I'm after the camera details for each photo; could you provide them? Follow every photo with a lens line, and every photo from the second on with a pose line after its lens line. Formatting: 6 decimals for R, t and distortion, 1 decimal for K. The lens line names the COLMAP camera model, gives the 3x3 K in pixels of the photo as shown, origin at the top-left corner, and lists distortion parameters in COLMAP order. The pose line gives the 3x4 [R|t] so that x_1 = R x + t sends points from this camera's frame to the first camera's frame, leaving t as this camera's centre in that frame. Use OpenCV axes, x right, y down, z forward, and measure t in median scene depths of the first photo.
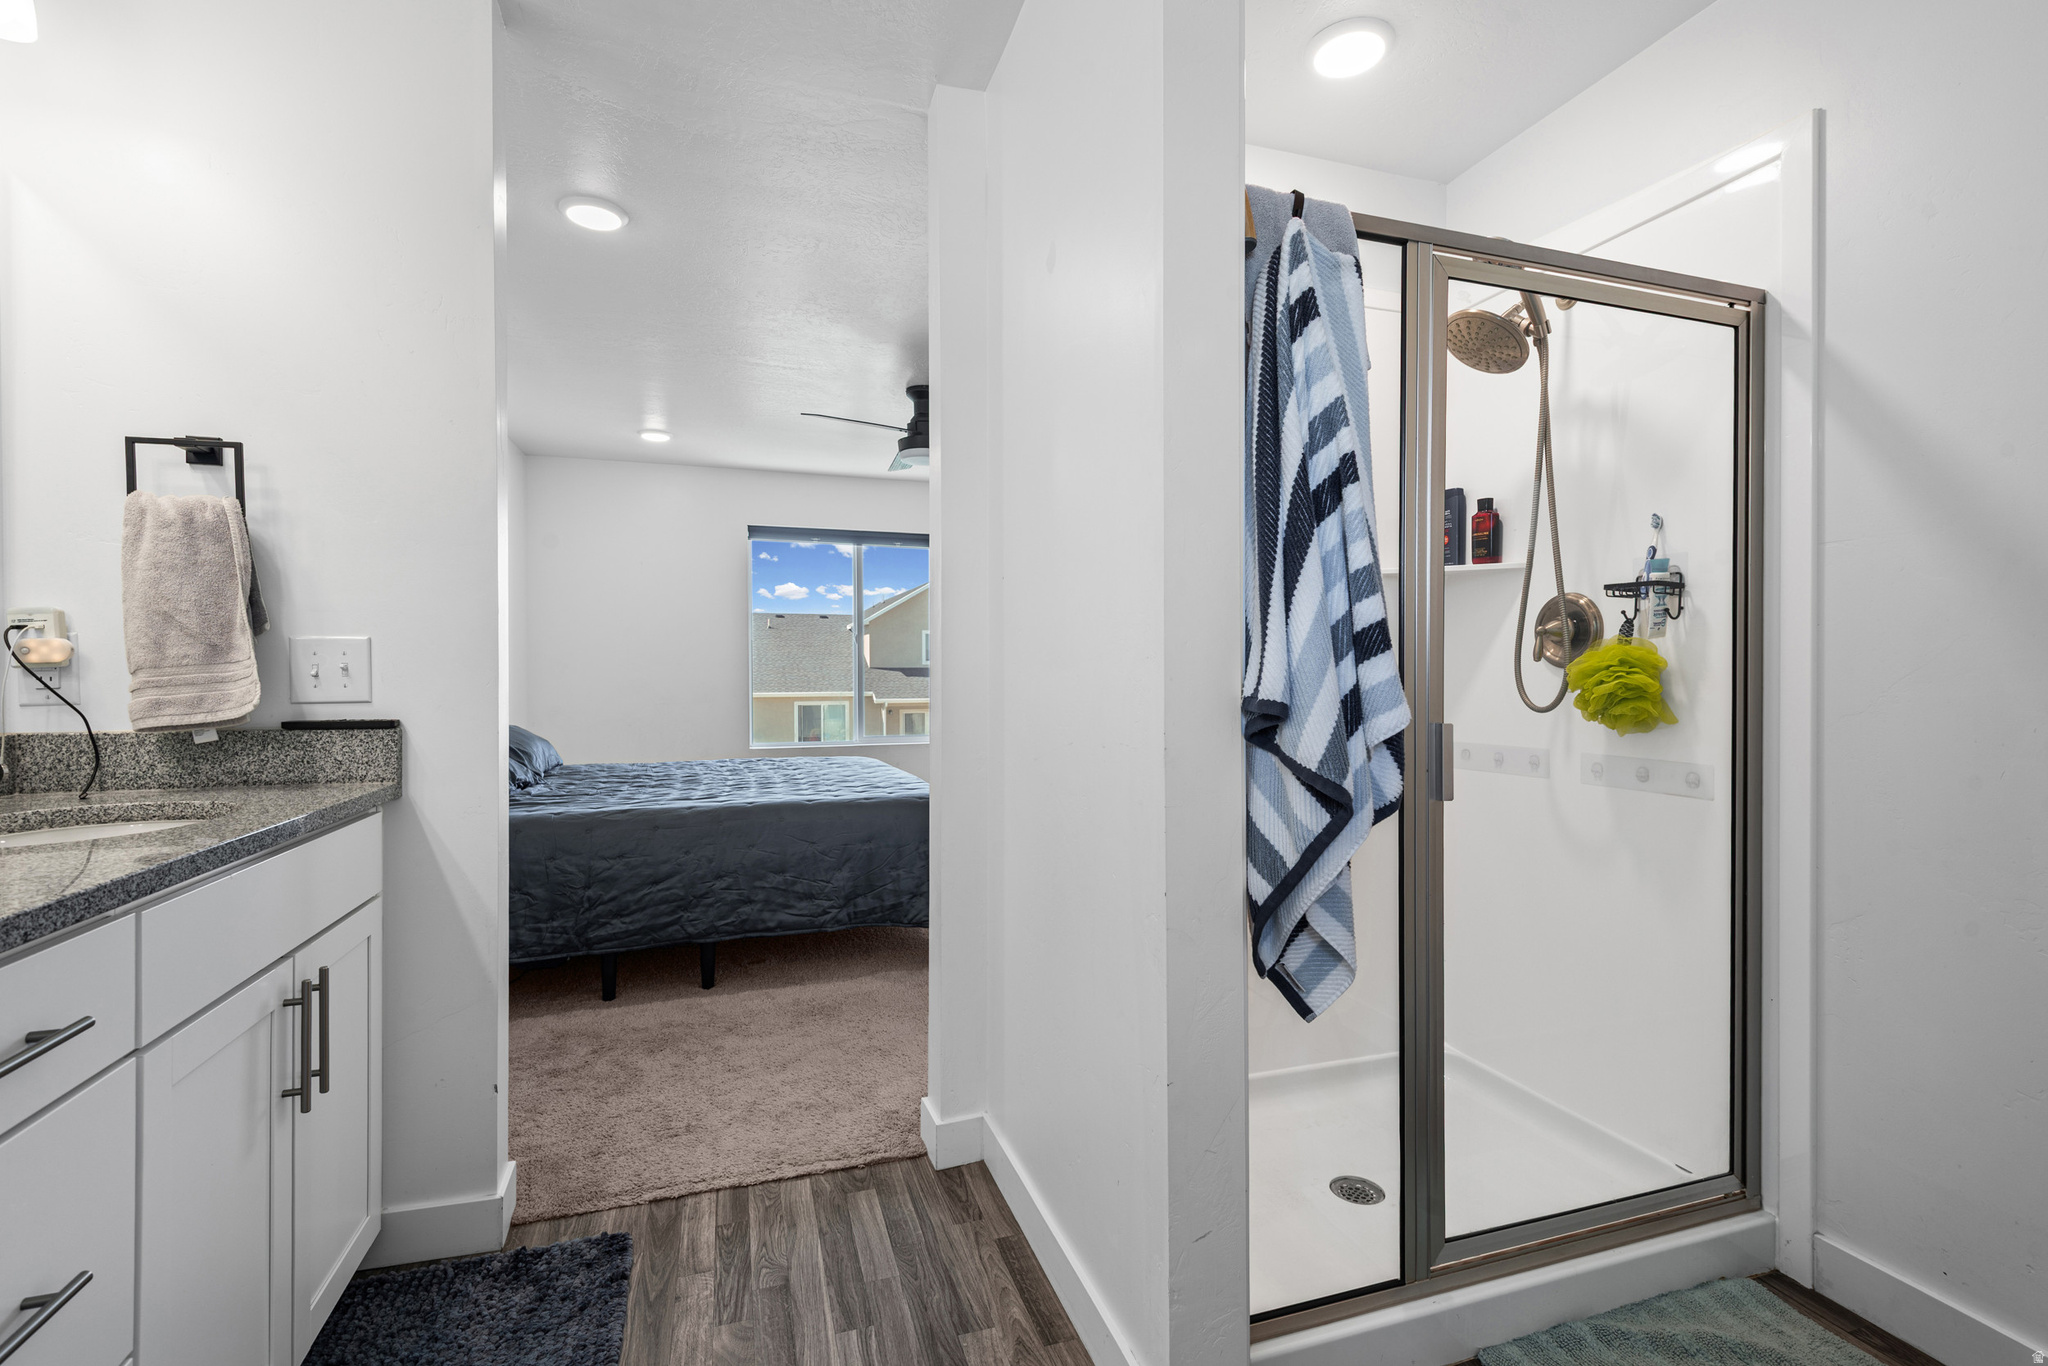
lens RADIAL K [[916.5, 0, 1023.4], [0, 916.5, 662.1], [0, 0, 1]] dist [0.035552, -0.000386]
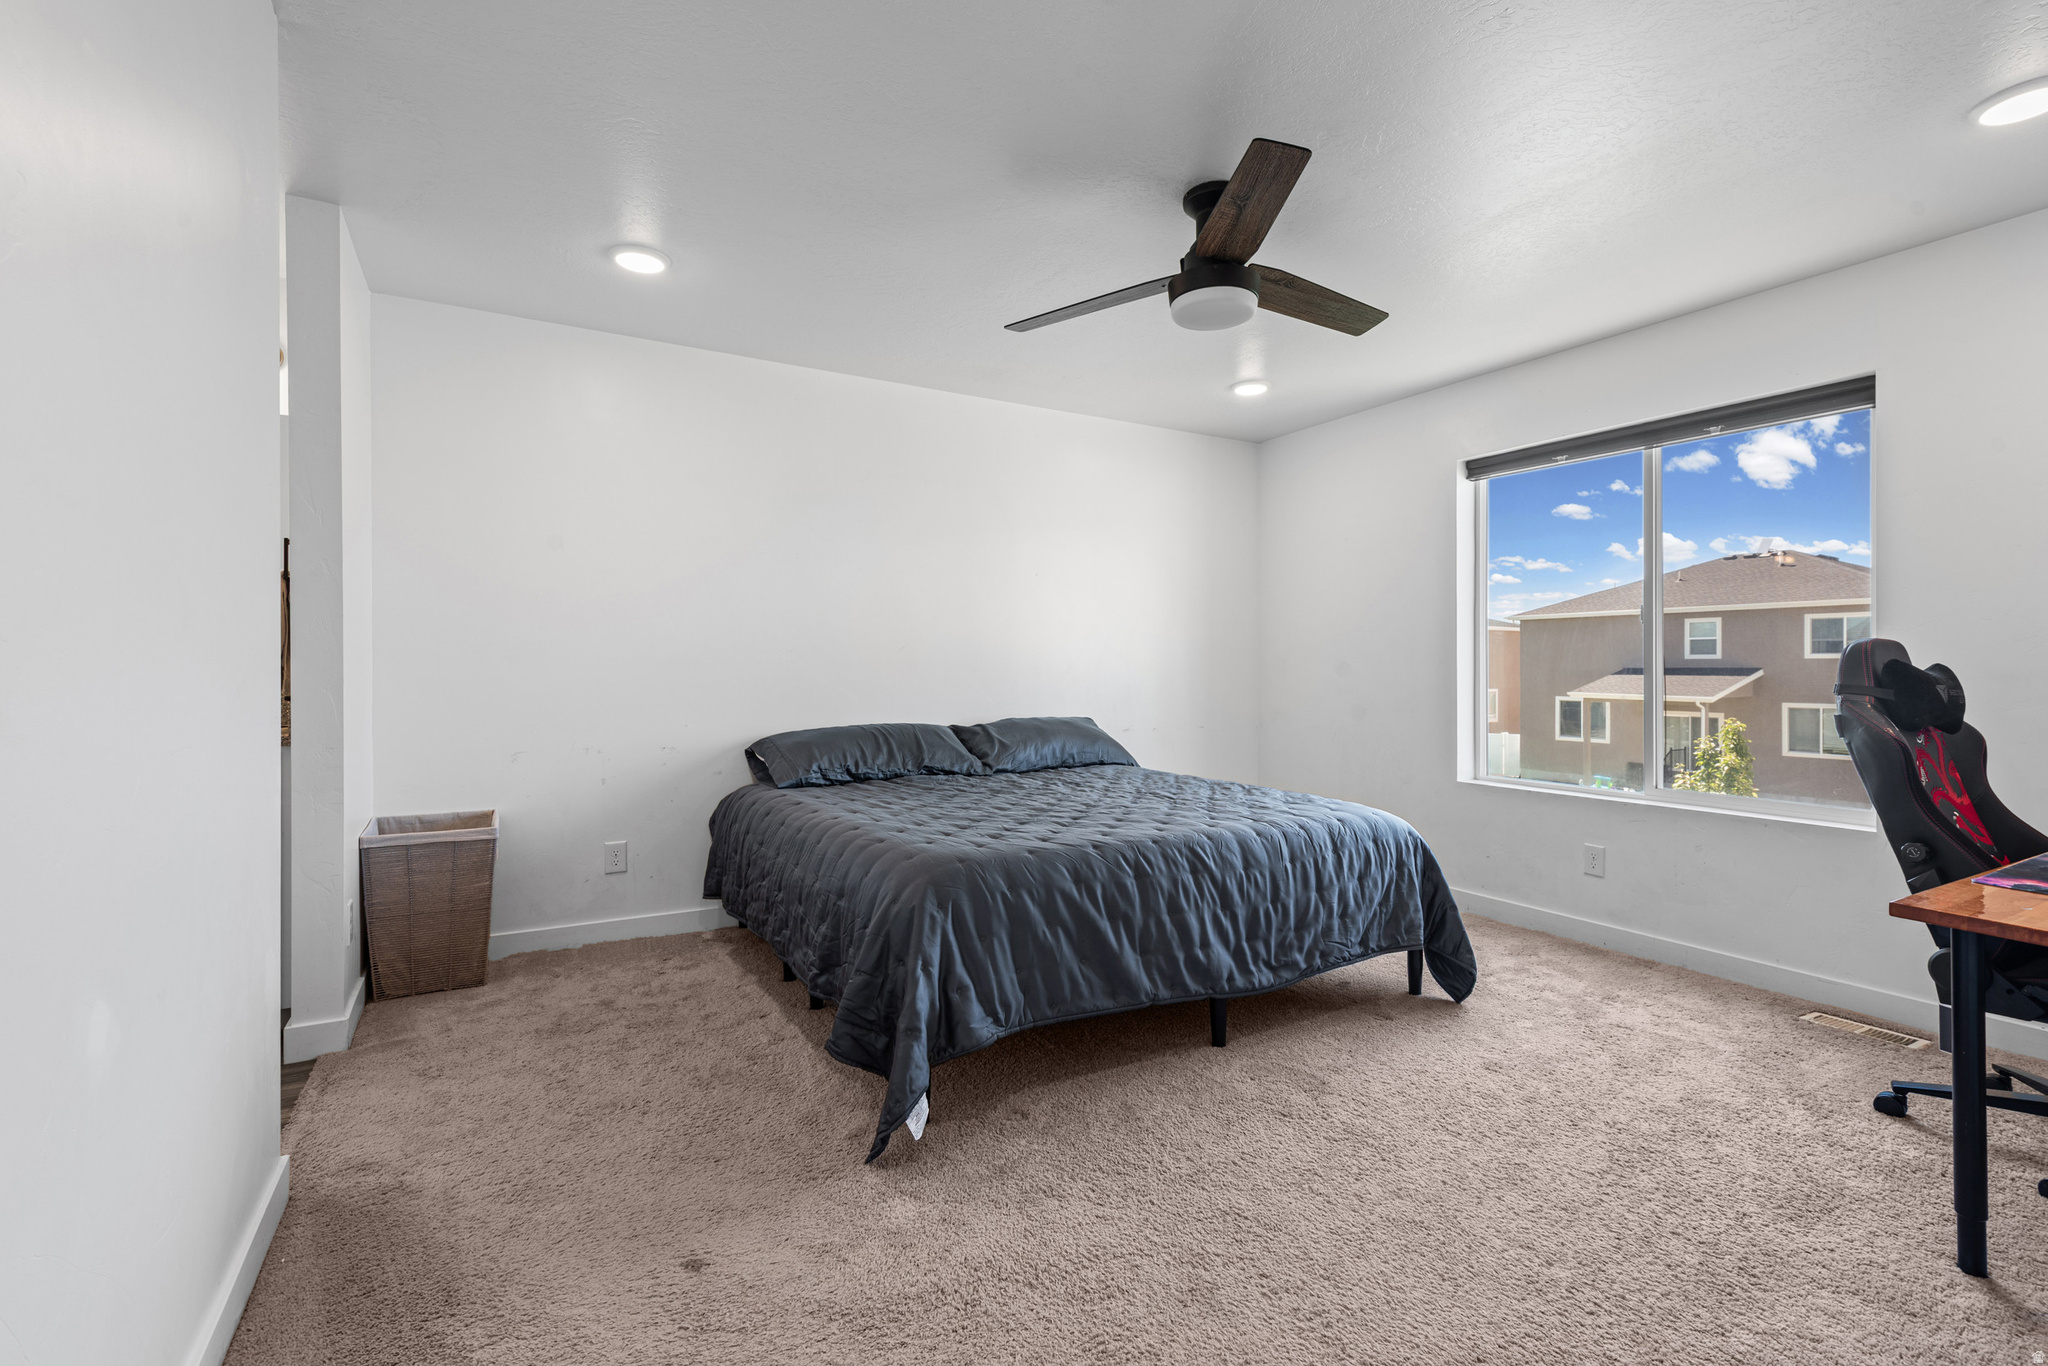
lens RADIAL K [[916.5, 0, 1023.4], [0, 916.5, 662.1], [0, 0, 1]] dist [0.035552, -0.000386]
pose [[0.201748, -0.004449, -0.979427, 0.738079], [0.002863, 0.999988, -0.003953, 0.012106], [0.979433, -0.002007, 0.201758, 1.240186]]
